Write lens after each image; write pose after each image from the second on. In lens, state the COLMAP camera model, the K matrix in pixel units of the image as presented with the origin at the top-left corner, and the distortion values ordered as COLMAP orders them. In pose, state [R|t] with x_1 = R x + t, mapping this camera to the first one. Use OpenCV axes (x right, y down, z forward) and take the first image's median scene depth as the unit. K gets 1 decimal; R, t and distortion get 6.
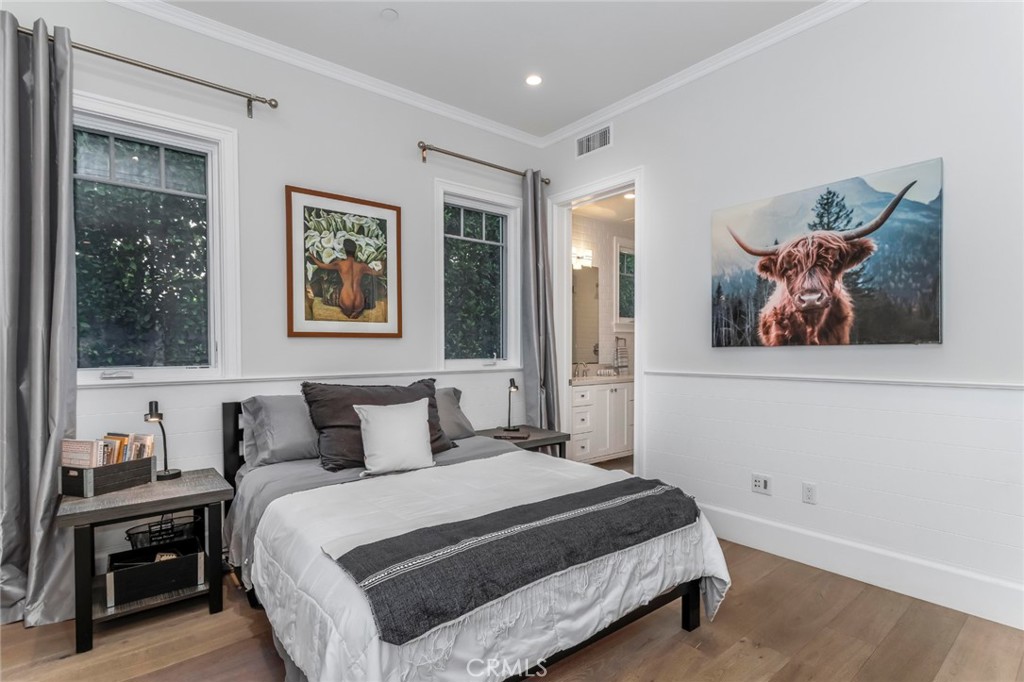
lens RADIAL K [[480.2, 0, 512.0], [0, 480.2, 341.0], [0, 0, 1]] dist [0.004311, 0.000947]
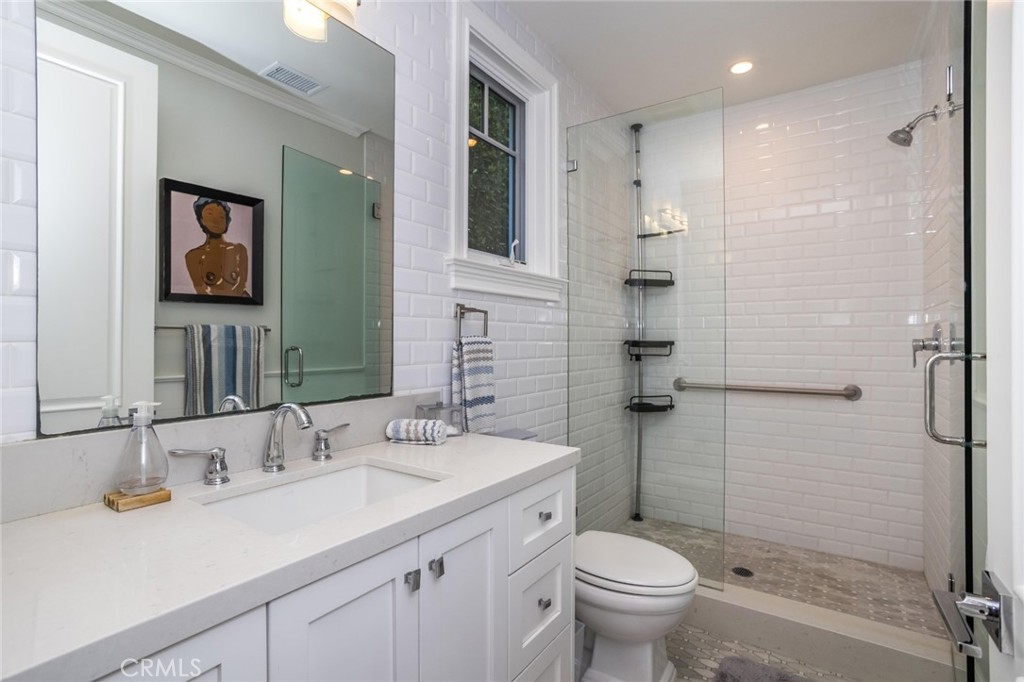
lens RADIAL K [[480.2, 0, 512.0], [0, 480.2, 341.0], [0, 0, 1]] dist [0.004311, 0.000947]
pose [[0.957643, 0.003538, 0.287937, 0.163315], [-0.002819, 0.999992, -0.002910, 0.015120], [-0.287945, 0.001975, 0.957645, 0.702227]]
